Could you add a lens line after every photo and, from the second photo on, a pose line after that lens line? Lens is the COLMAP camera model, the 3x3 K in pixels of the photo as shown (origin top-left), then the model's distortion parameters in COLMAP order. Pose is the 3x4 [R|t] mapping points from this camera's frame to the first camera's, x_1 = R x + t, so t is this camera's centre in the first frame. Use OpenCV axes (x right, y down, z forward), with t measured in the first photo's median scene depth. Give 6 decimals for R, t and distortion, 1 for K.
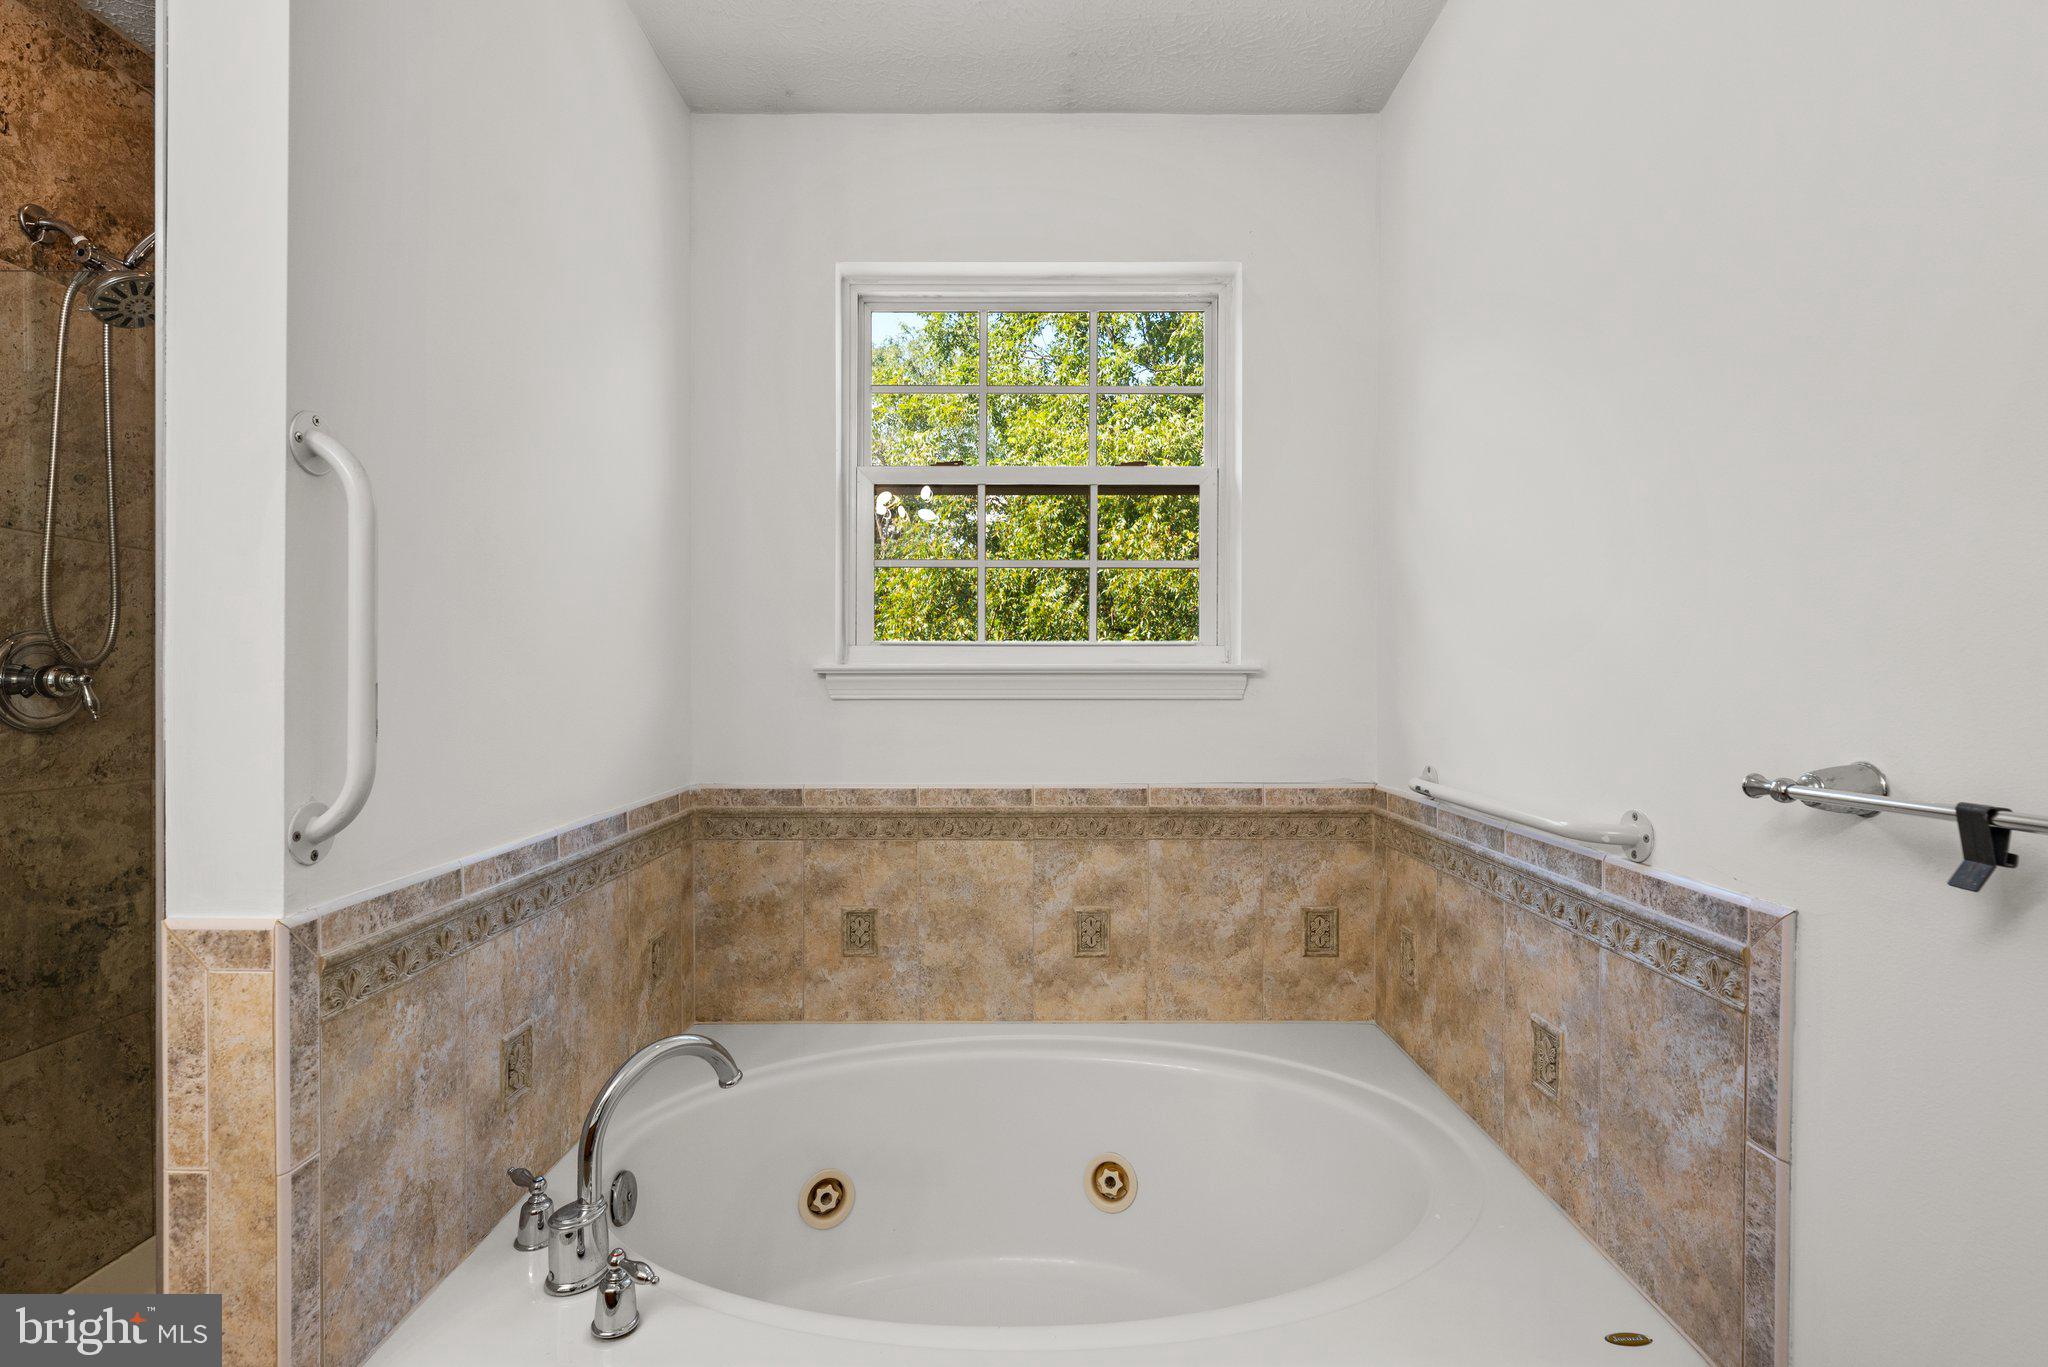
lens RADIAL K [[989.8, 0, 1030.2], [0, 989.8, 681.1], [0, 0, 1]] dist [-0.004849, 0.000648]
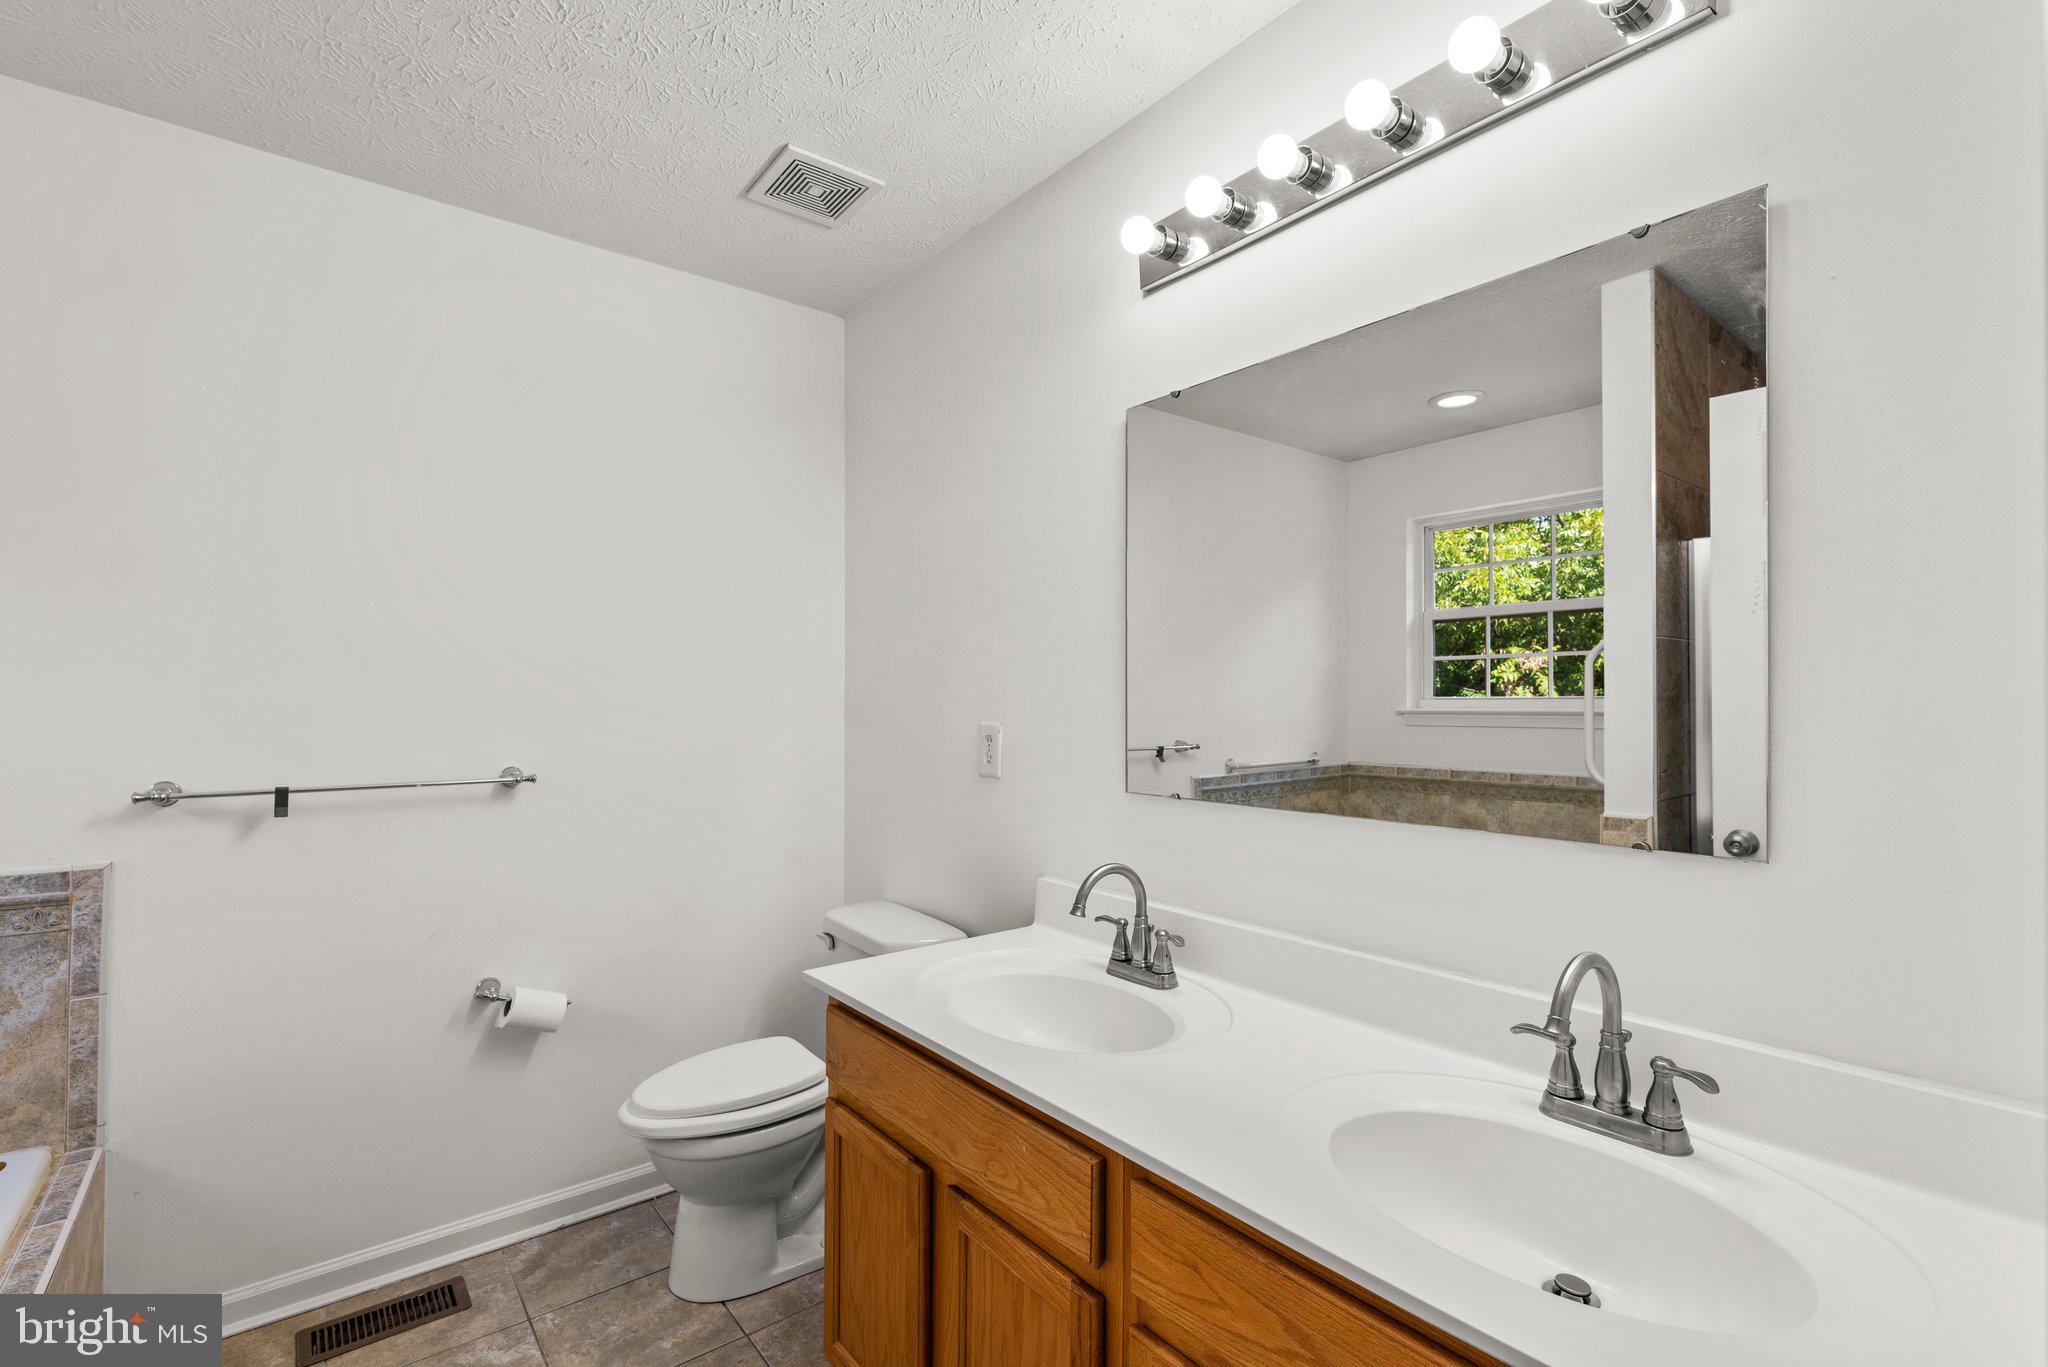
lens RADIAL K [[915.0, 0, 1022.0], [0, 915.0, 689.3], [0, 0, 1]] dist [-0.001084, -0.000133]
pose [[-0.622798, 0.010518, 0.782312, -1.025042], [-0.000067, 0.999909, -0.013496, -0.049892], [-0.782383, -0.008458, -0.622741, 0.416206]]
